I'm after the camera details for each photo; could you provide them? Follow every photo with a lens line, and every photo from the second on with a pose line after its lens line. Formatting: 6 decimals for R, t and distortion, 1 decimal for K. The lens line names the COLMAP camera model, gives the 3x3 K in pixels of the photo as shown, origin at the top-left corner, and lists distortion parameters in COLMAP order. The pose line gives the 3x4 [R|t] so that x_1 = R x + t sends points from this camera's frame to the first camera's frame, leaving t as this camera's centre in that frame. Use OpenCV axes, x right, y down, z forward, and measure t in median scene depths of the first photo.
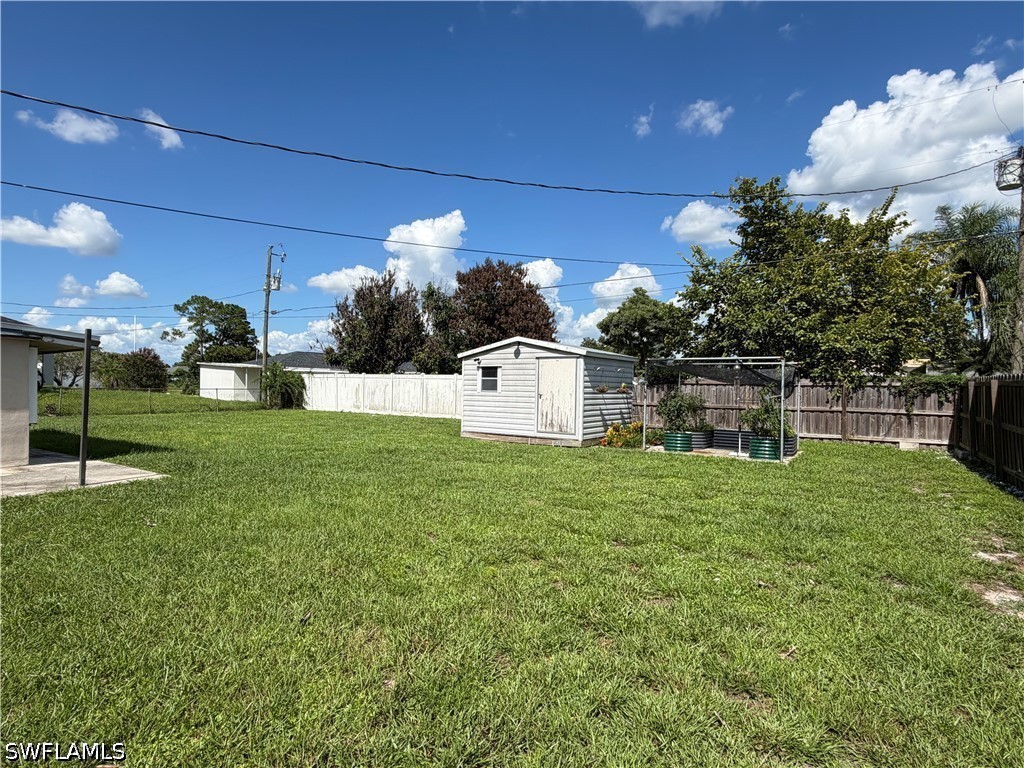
lens RADIAL K [[537.3, 0, 512.2], [0, 537.3, 382.4], [0, 0, 1]] dist [-0.002695, -0.000177]
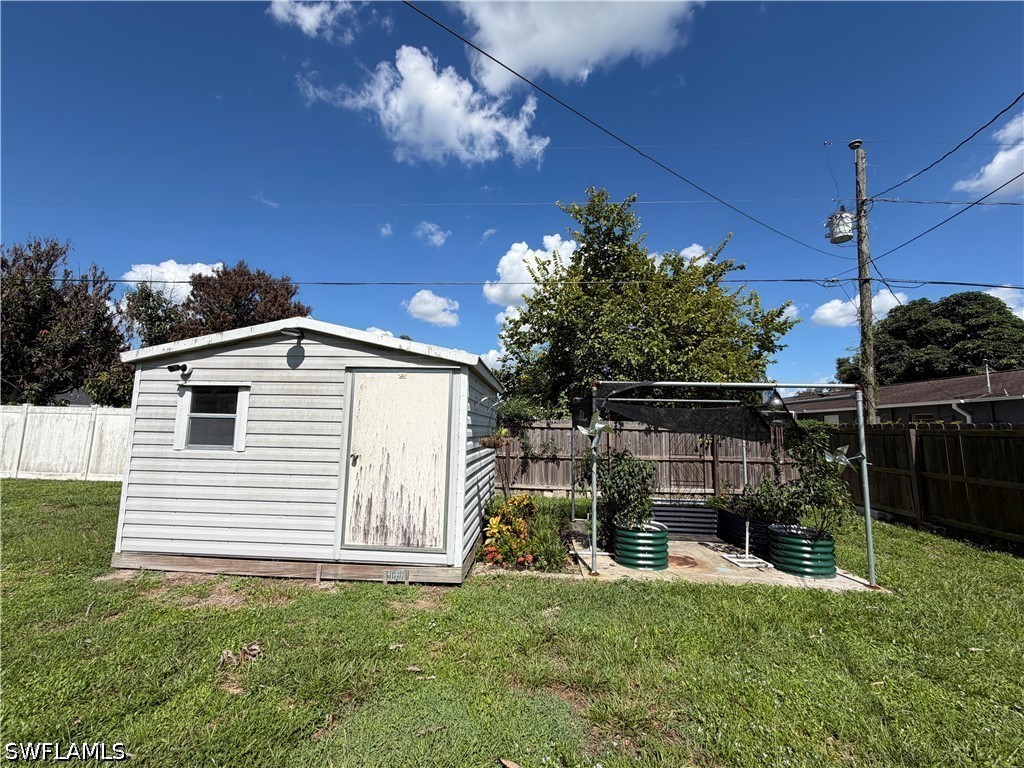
lens RADIAL K [[407.6, 0, 503.2], [0, 407.6, 389.3], [0, 0, 1]] dist [0.000621, 0.000613]
pose [[0.863517, 0.049253, 0.501909, -0.008798], [-0.010261, 0.996729, -0.080157, -0.004726], [-0.504216, 0.064067, 0.861198, 0.613828]]
